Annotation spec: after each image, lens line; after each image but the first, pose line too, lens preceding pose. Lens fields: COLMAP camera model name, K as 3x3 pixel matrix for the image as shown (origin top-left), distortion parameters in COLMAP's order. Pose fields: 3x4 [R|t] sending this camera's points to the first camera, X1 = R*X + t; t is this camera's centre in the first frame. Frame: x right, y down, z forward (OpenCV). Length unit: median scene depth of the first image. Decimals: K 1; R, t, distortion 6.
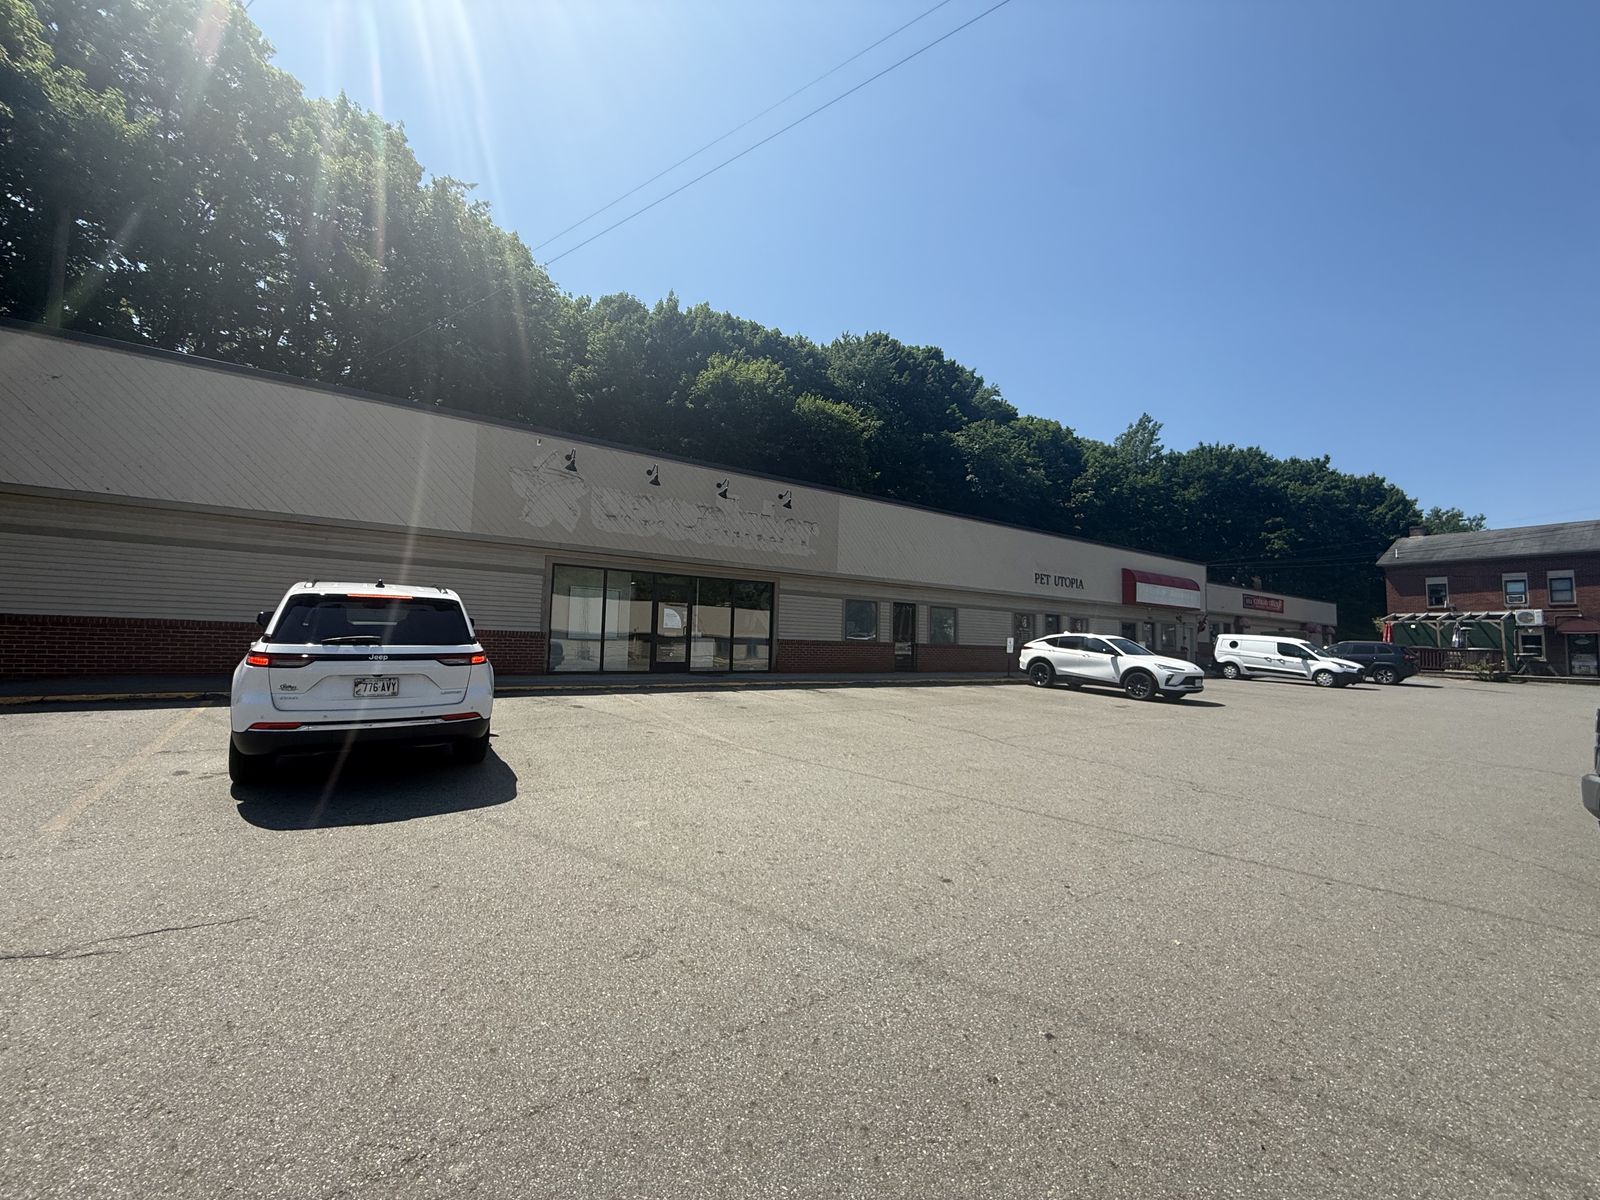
lens RADIAL K [[644.4, 0, 797.1], [0, 644.4, 599.7], [0, 0, 1]] dist [0.001490, 0.001523]
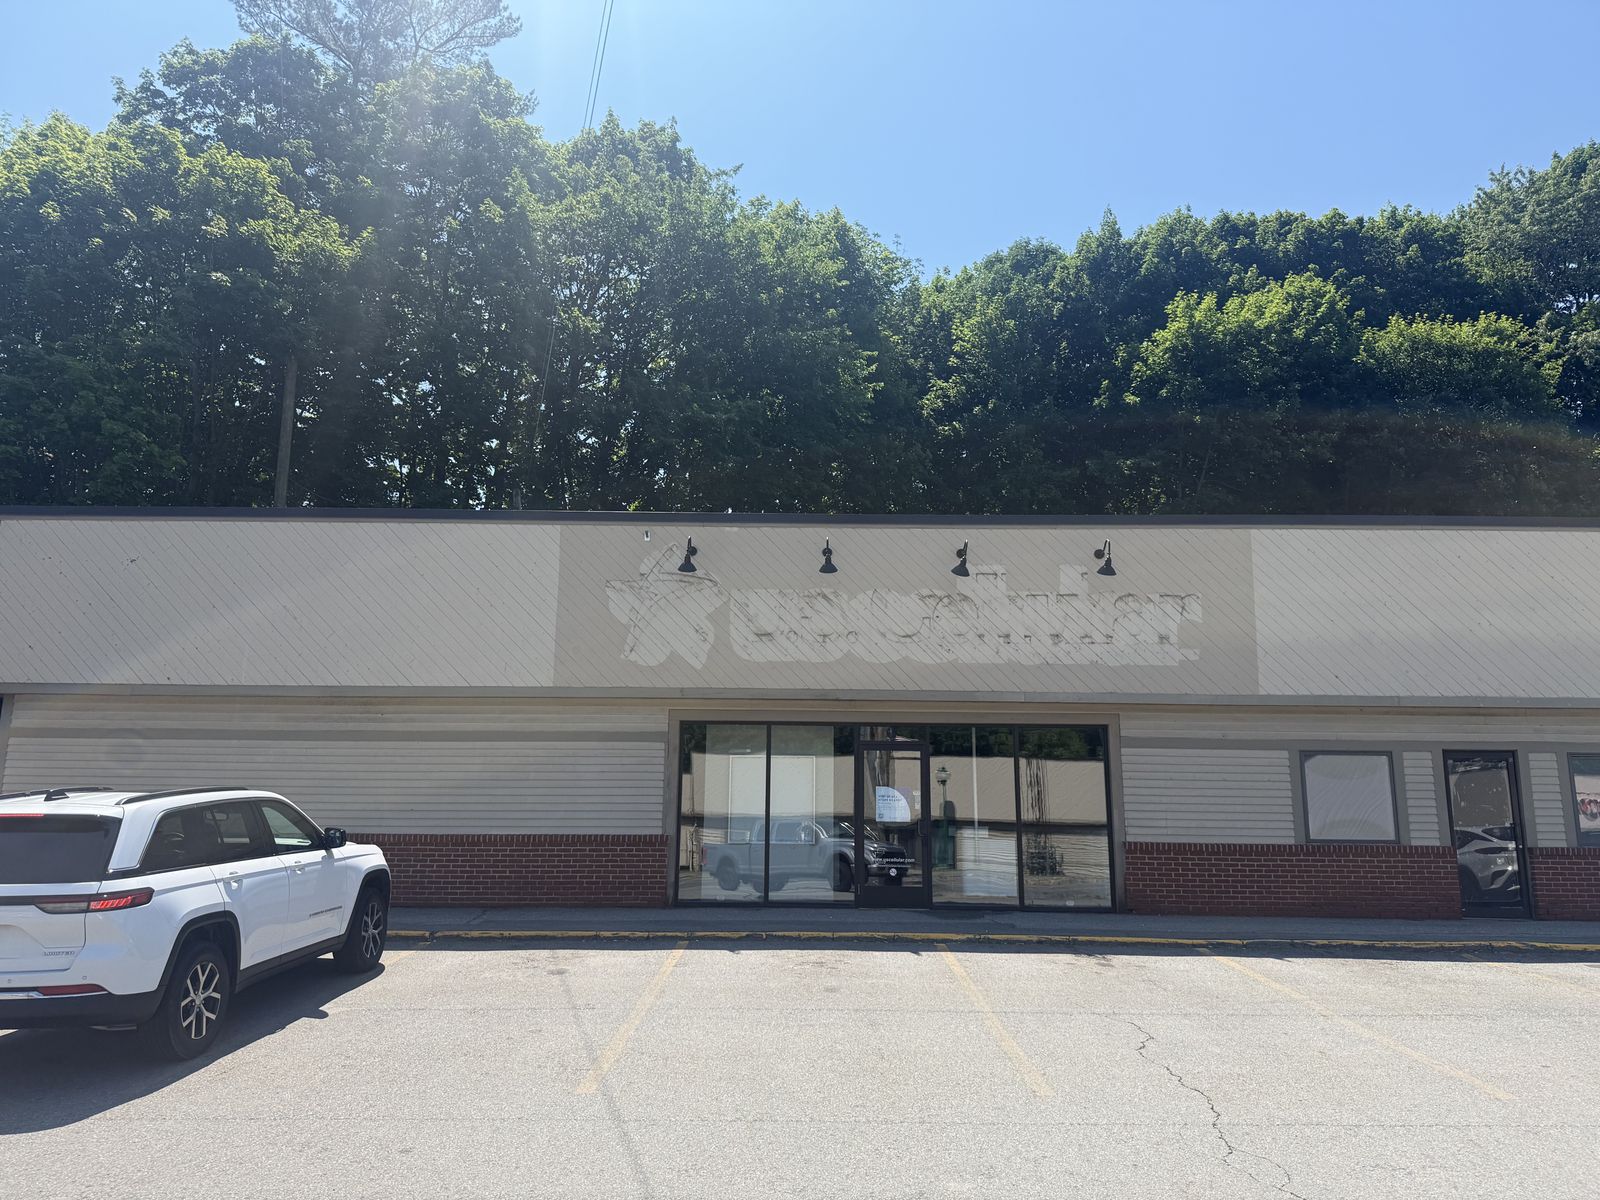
lens RADIAL K [[1132.3, 0, 794.5], [0, 1132.3, 602.3], [0, 0, 1]] dist [0.062166, -0.077147]
pose [[0.813908, -0.128108, -0.566694, 0.130655], [0.051403, 0.987440, -0.149396, -0.000562], [0.578716, 0.092464, 0.810271, 0.065103]]
